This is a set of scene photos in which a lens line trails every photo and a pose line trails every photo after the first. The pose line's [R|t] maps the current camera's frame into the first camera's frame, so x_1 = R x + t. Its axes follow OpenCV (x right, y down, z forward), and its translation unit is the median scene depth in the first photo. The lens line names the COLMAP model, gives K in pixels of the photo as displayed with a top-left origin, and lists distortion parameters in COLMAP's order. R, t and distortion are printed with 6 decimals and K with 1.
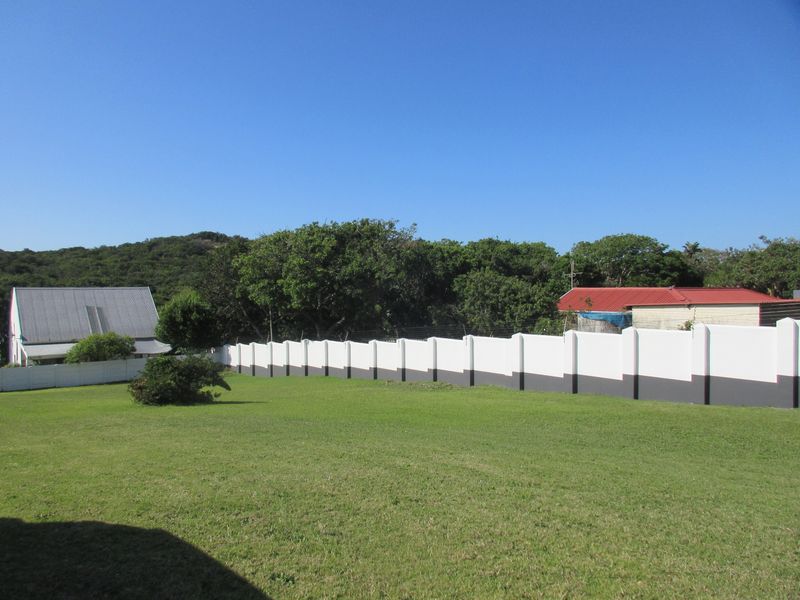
lens RADIAL K [[594.0, 0, 394.5], [0, 594.0, 298.9], [0, 0, 1]] dist [0.002127, -0.000745]
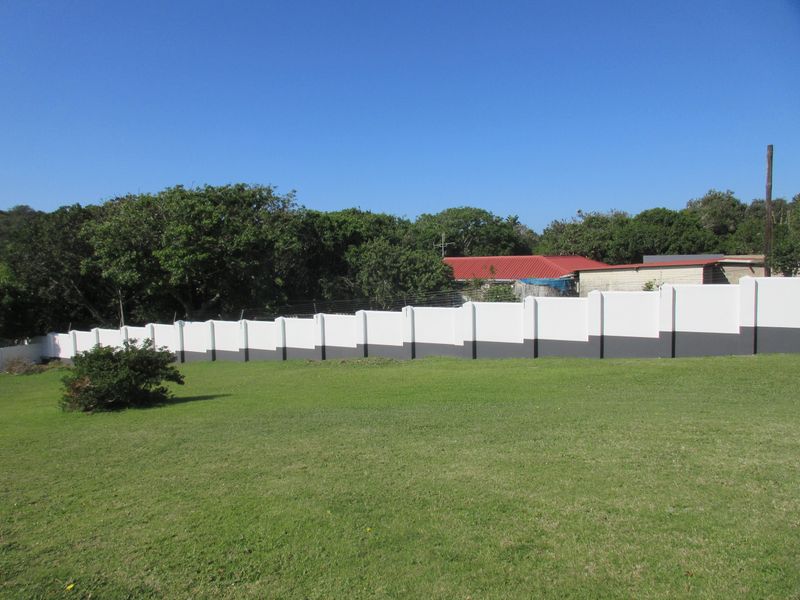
lens RADIAL K [[594.0, 0, 396.2], [0, 594.0, 299.0], [0, 0, 1]] dist [0.002127, -0.000745]
pose [[0.935458, -0.037821, 0.351407, -0.156909], [0.022839, 0.998649, 0.046682, 0.003207], [-0.352698, -0.035643, 0.935058, 0.077345]]
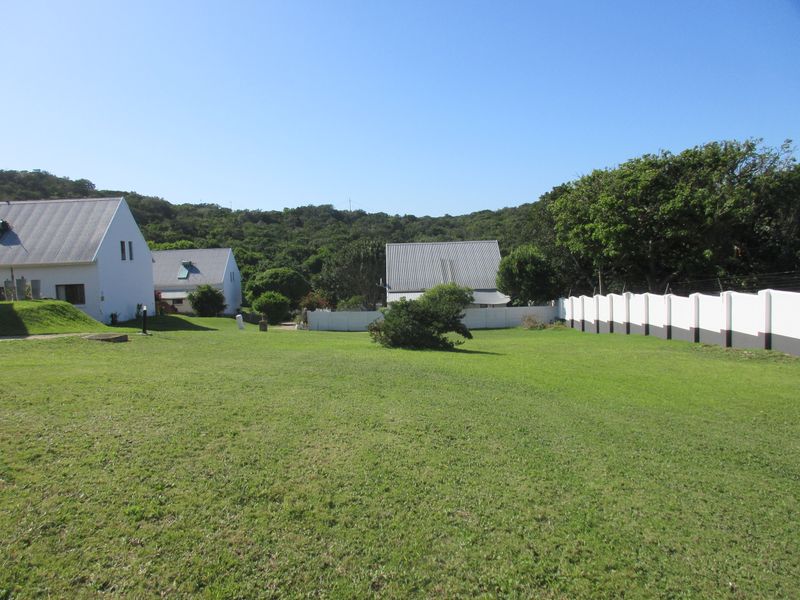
lens RADIAL K [[594.0, 0, 398.6], [0, 594.0, 301.1], [0, 0, 1]] dist [0.002127, -0.000745]
pose [[0.795272, 0.030632, -0.605478, 0.109416], [0.015023, 0.997420, 0.070194, 0.015101], [0.606066, -0.064919, 0.792760, 0.107984]]
